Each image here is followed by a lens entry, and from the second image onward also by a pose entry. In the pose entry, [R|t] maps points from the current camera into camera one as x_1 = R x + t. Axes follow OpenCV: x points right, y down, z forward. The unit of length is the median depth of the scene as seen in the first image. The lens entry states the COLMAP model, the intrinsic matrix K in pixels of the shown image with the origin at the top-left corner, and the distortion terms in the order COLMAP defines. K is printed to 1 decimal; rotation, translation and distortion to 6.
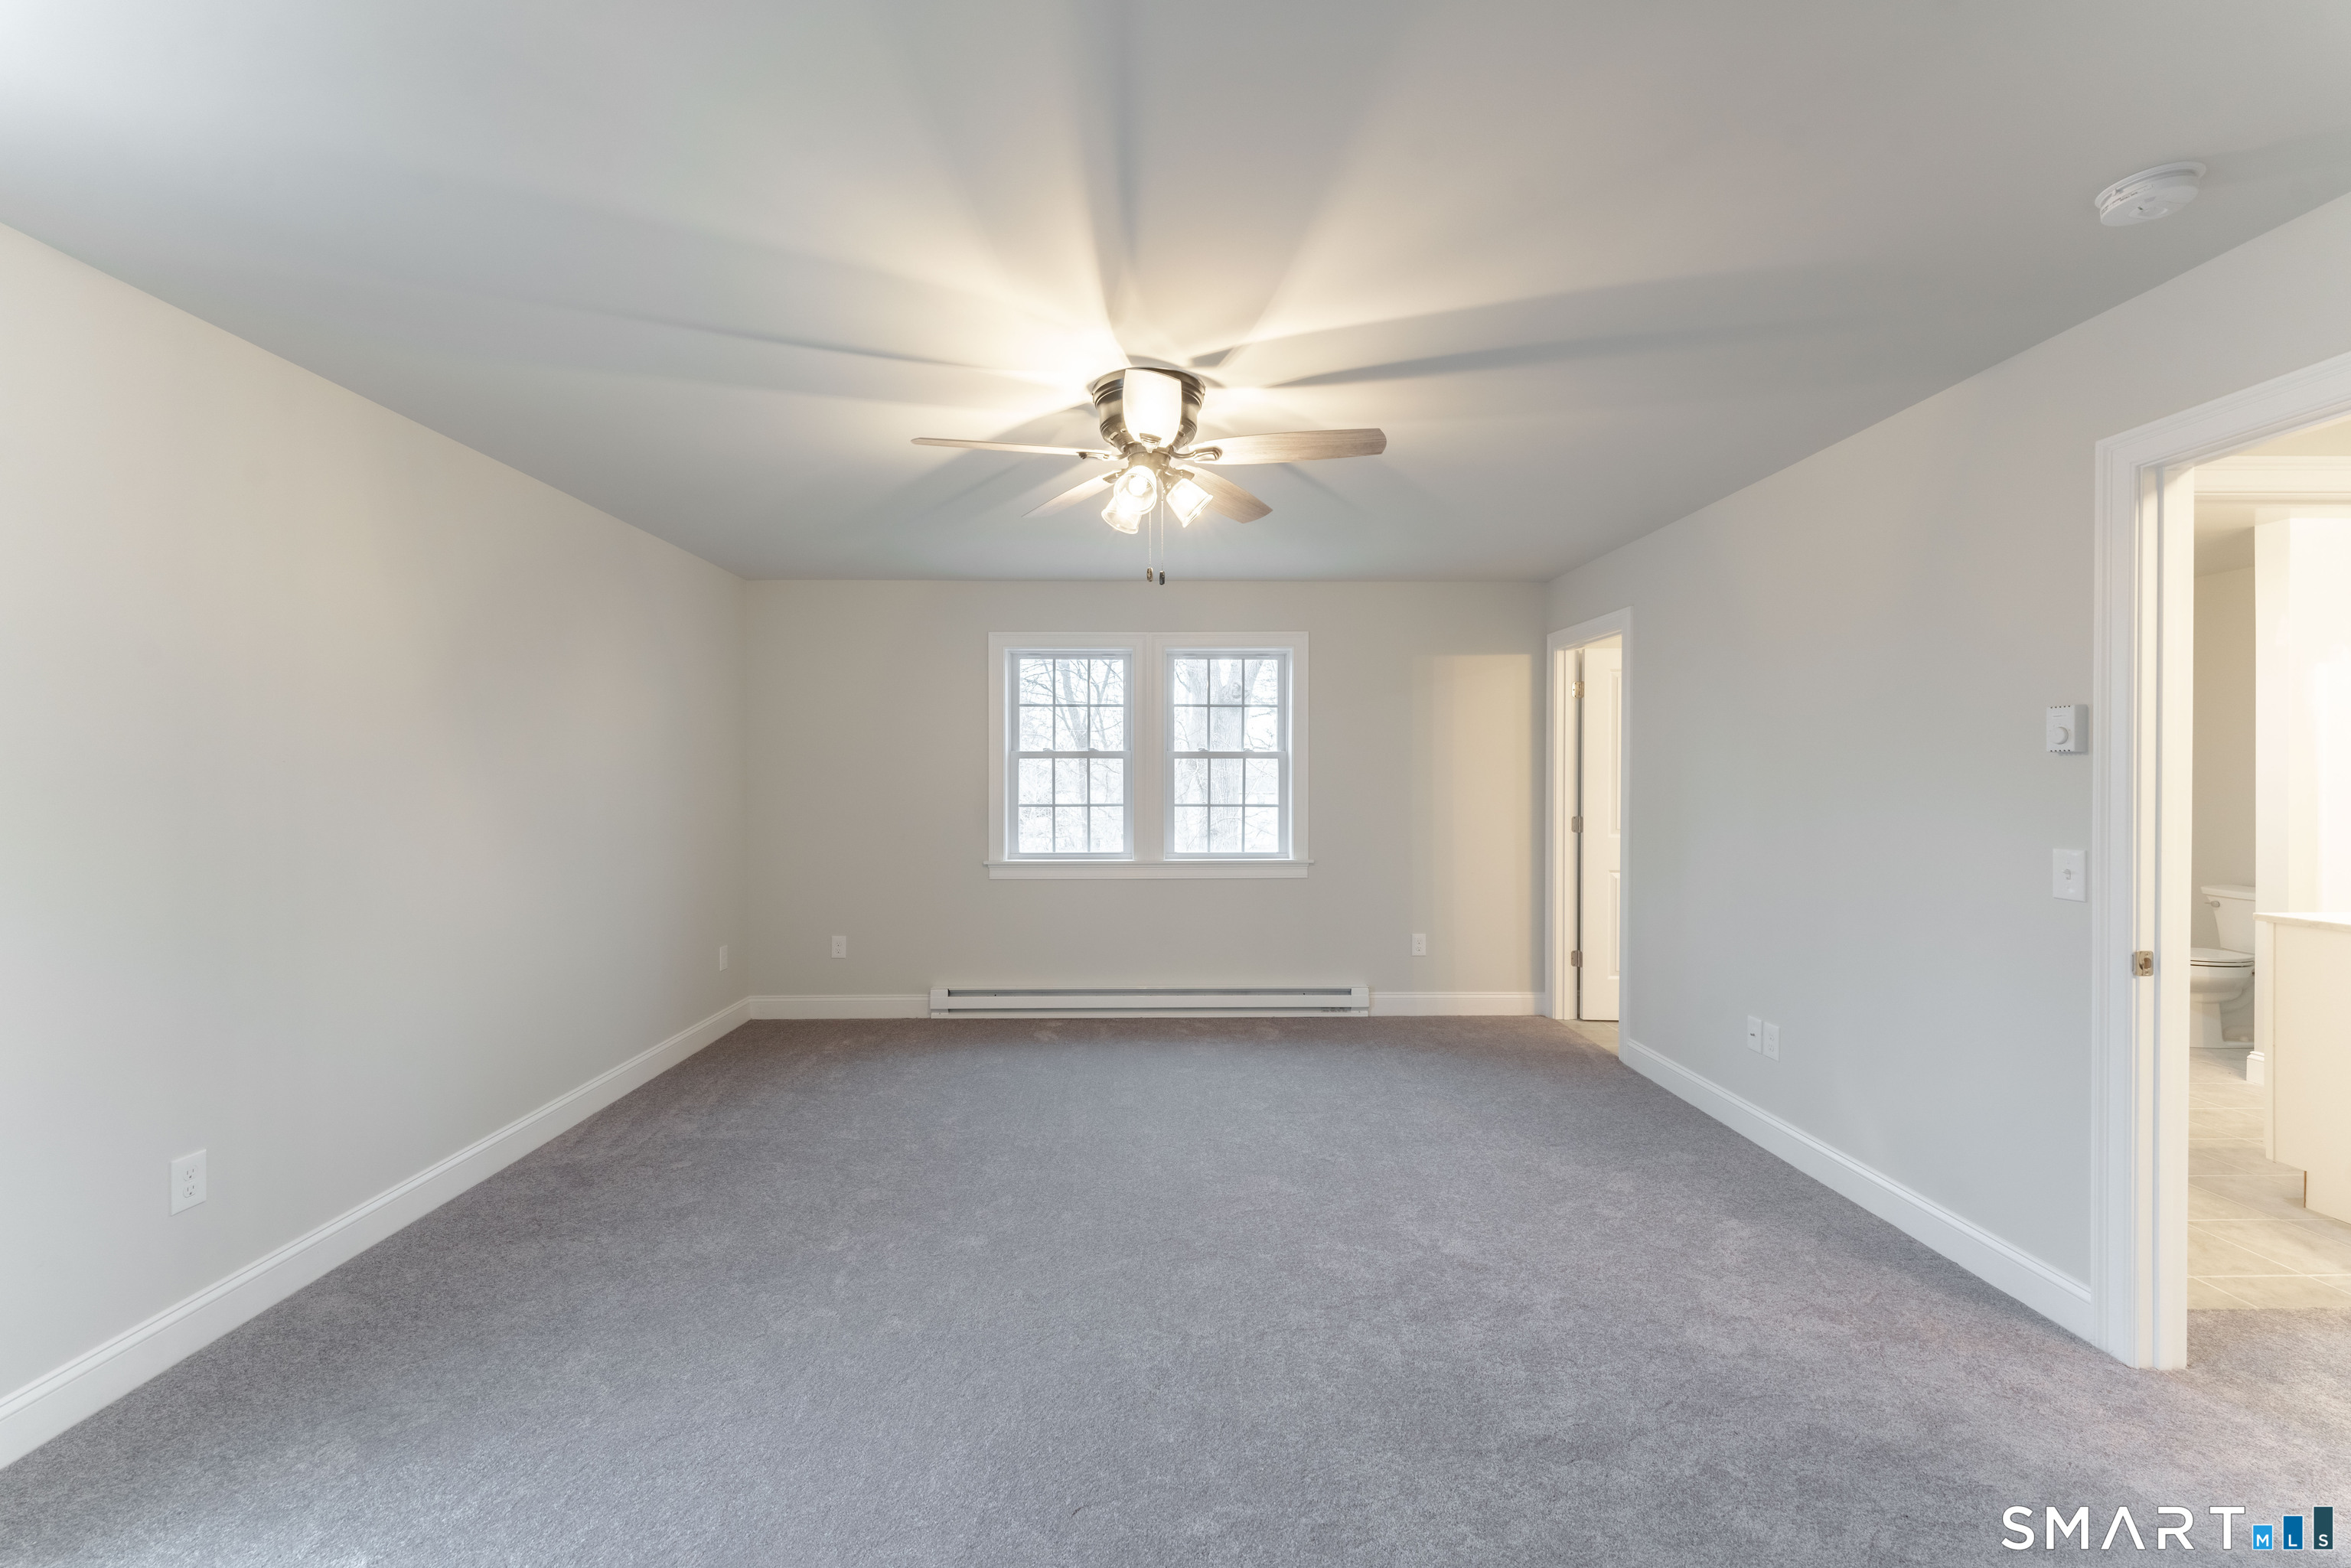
lens RADIAL K [[950.8, 0, 1150.8], [0, 950.8, 786.0], [0, 0, 1]] dist [-0.001405, -0.000006]
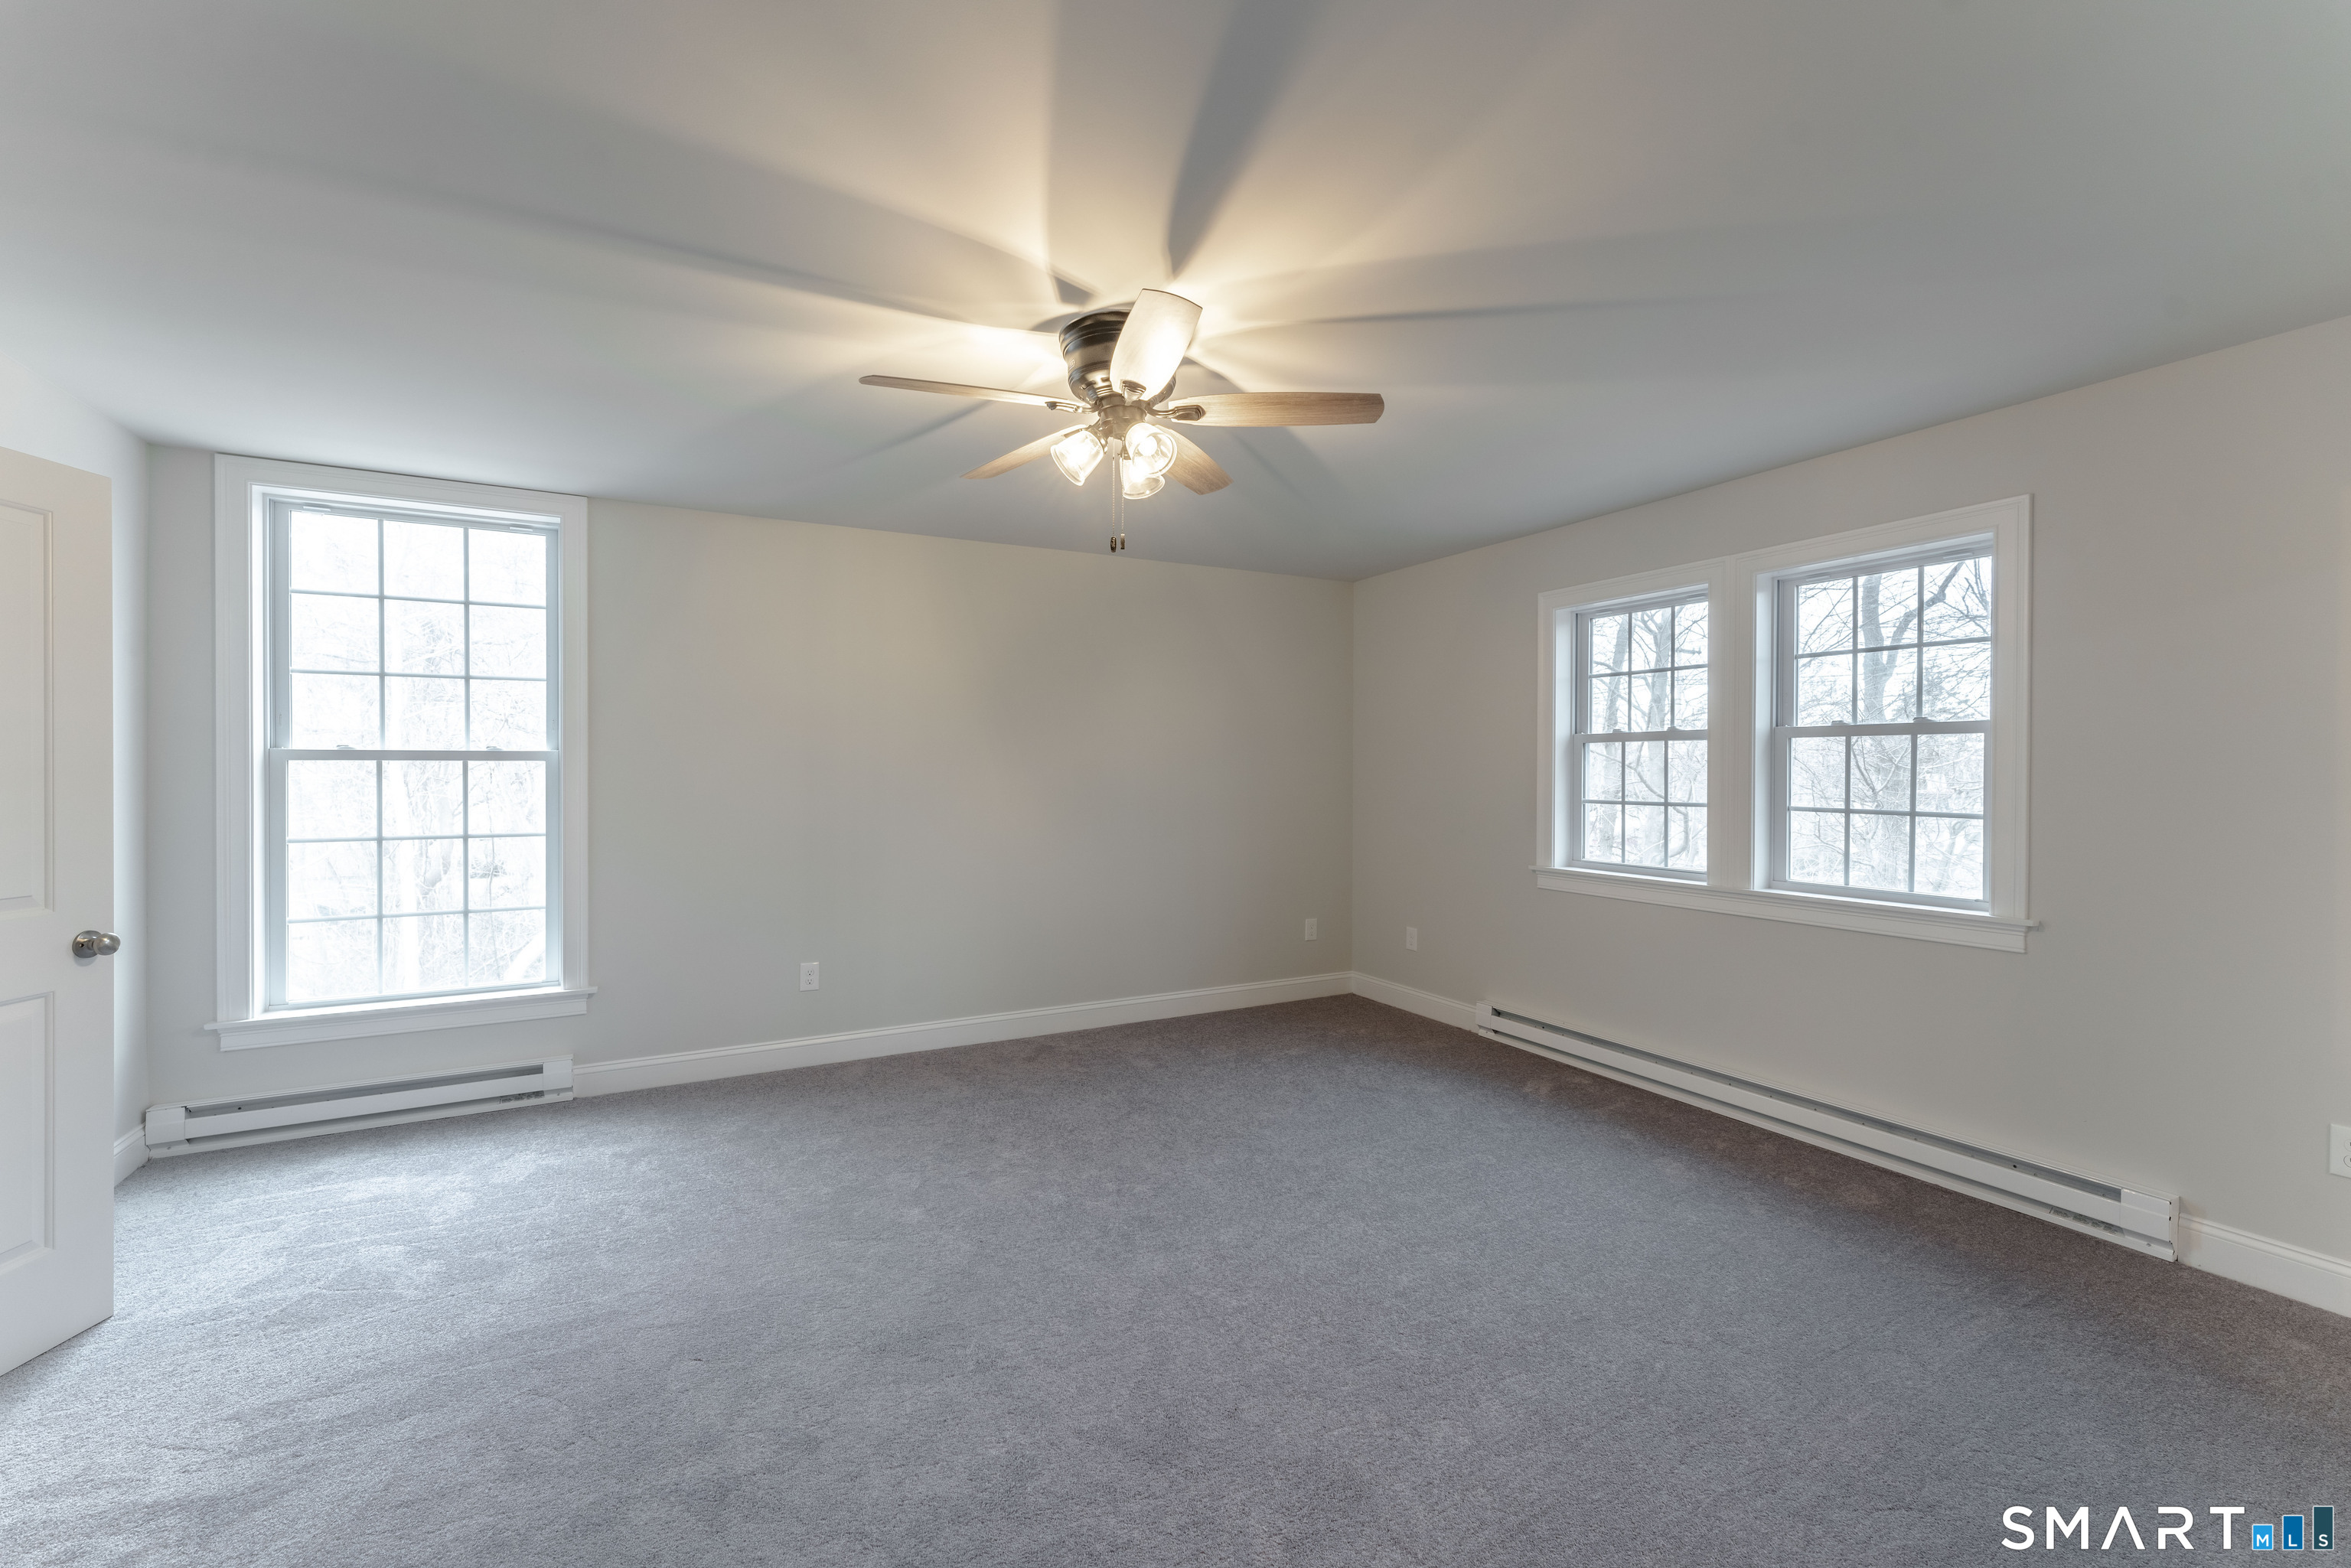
lens RADIAL K [[963.7, 0, 1163.5], [0, 963.7, 806.0], [0, 0, 1]] dist [0.010047, 0.000271]
pose [[0.443672, 0.038764, -0.895350, 0.436529], [-0.002115, 0.999107, 0.042208, -0.008607], [0.896187, -0.016833, 0.443358, 0.324295]]
